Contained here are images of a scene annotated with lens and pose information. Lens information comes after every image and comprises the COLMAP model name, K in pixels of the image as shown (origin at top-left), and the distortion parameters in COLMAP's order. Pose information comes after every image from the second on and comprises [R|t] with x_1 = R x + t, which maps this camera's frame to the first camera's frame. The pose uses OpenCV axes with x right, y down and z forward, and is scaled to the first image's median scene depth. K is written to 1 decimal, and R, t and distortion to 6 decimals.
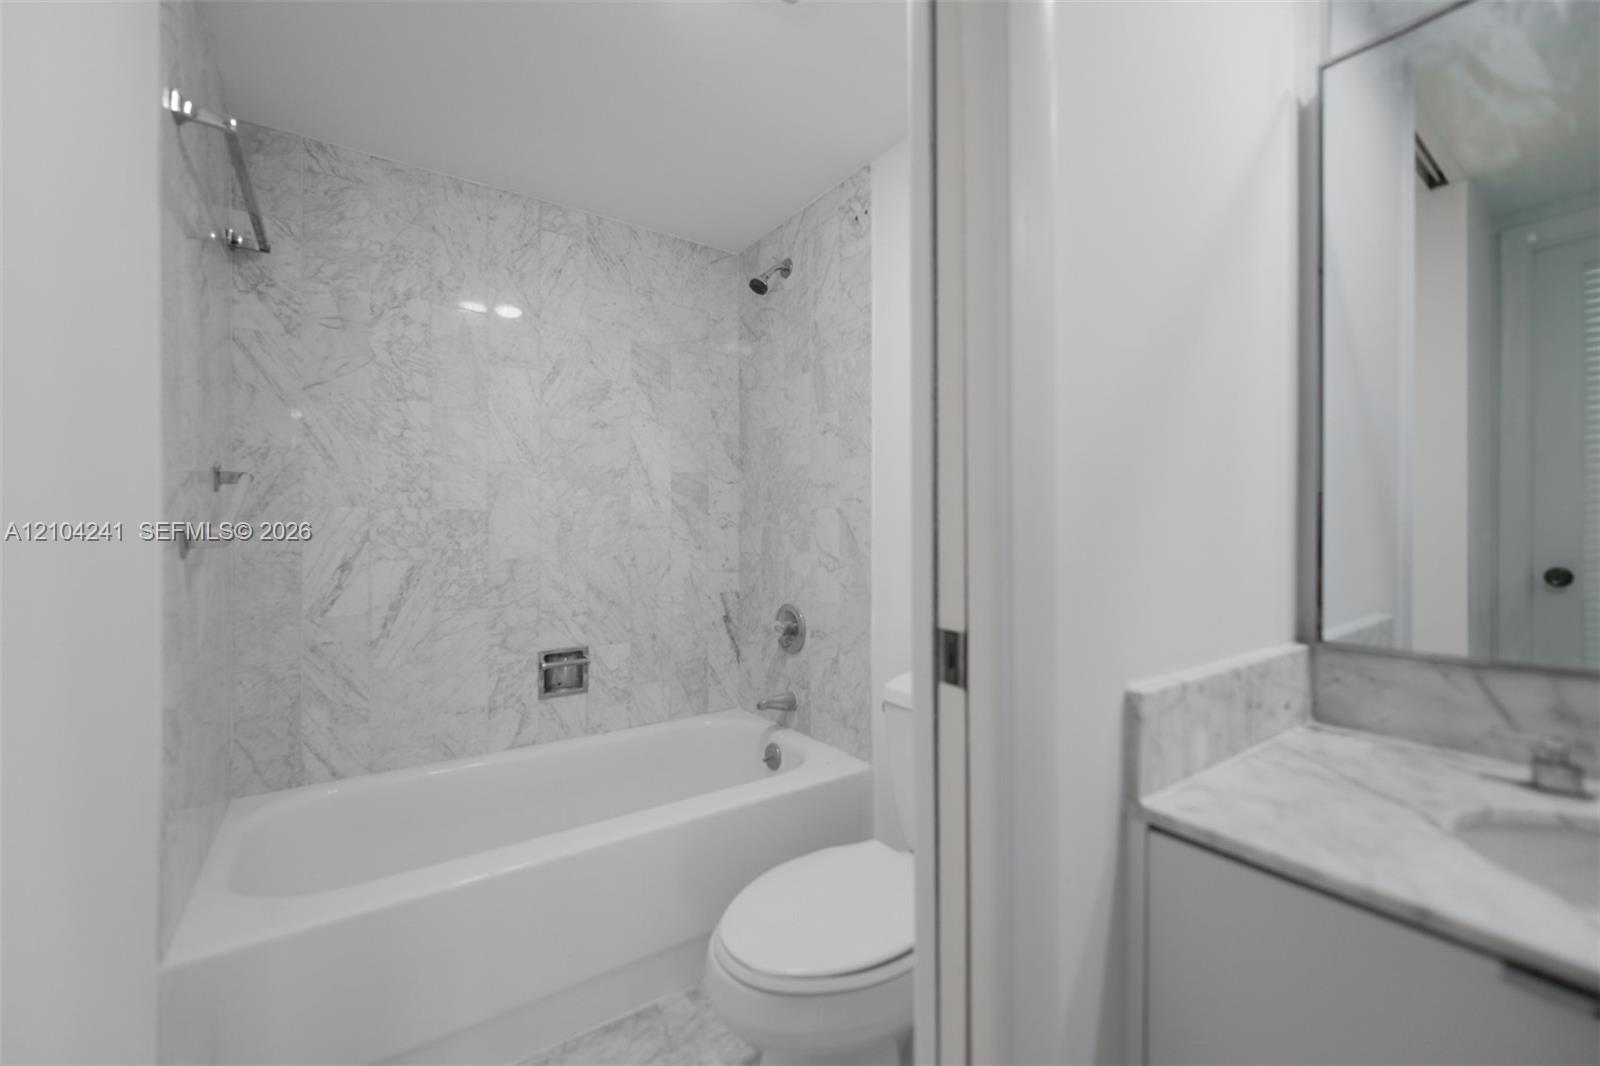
lens RADIAL K [[623.5, 0, 804.1], [0, 623.5, 536.5], [0, 0, 1]] dist [-0.002198, -0.000042]
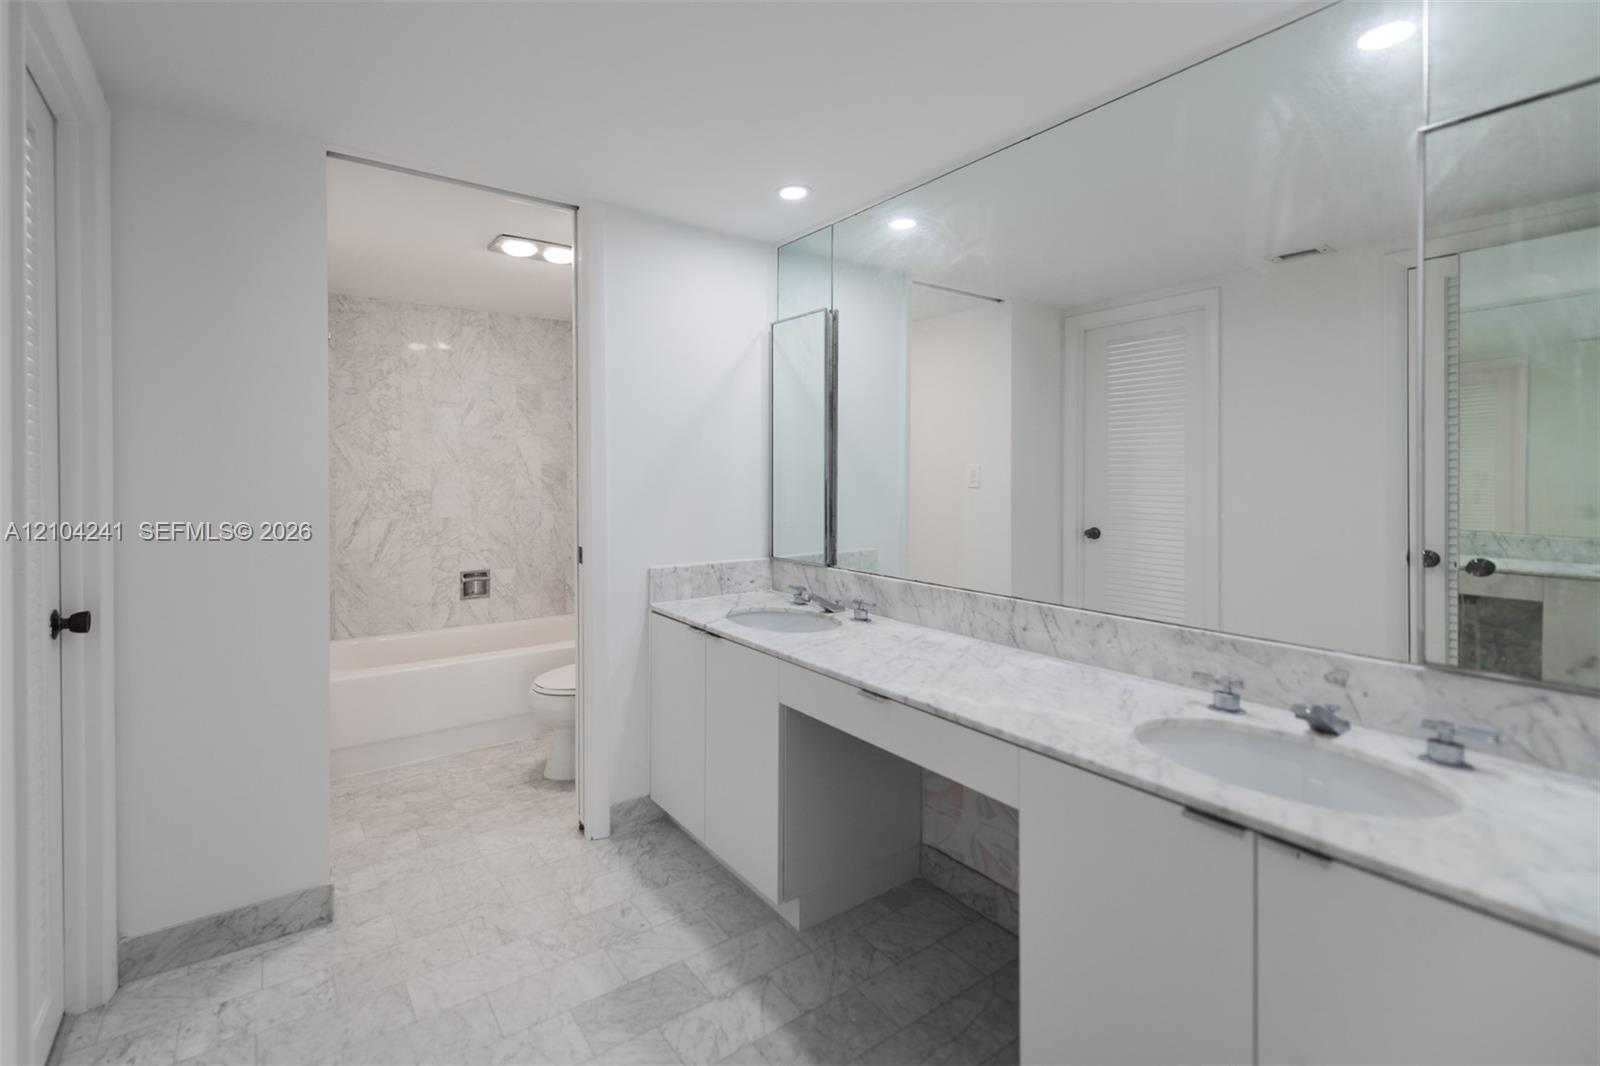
lens RADIAL K [[729.5, 0, 750.6], [0, 729.5, 475.6], [0, 0, 1]] dist [-0.004498, -0.000025]
pose [[0.999473, -0.000680, -0.032456, 0.444152], [0.000575, 0.999995, -0.003233, -0.074462], [0.032458, 0.003213, 0.999468, -0.994547]]
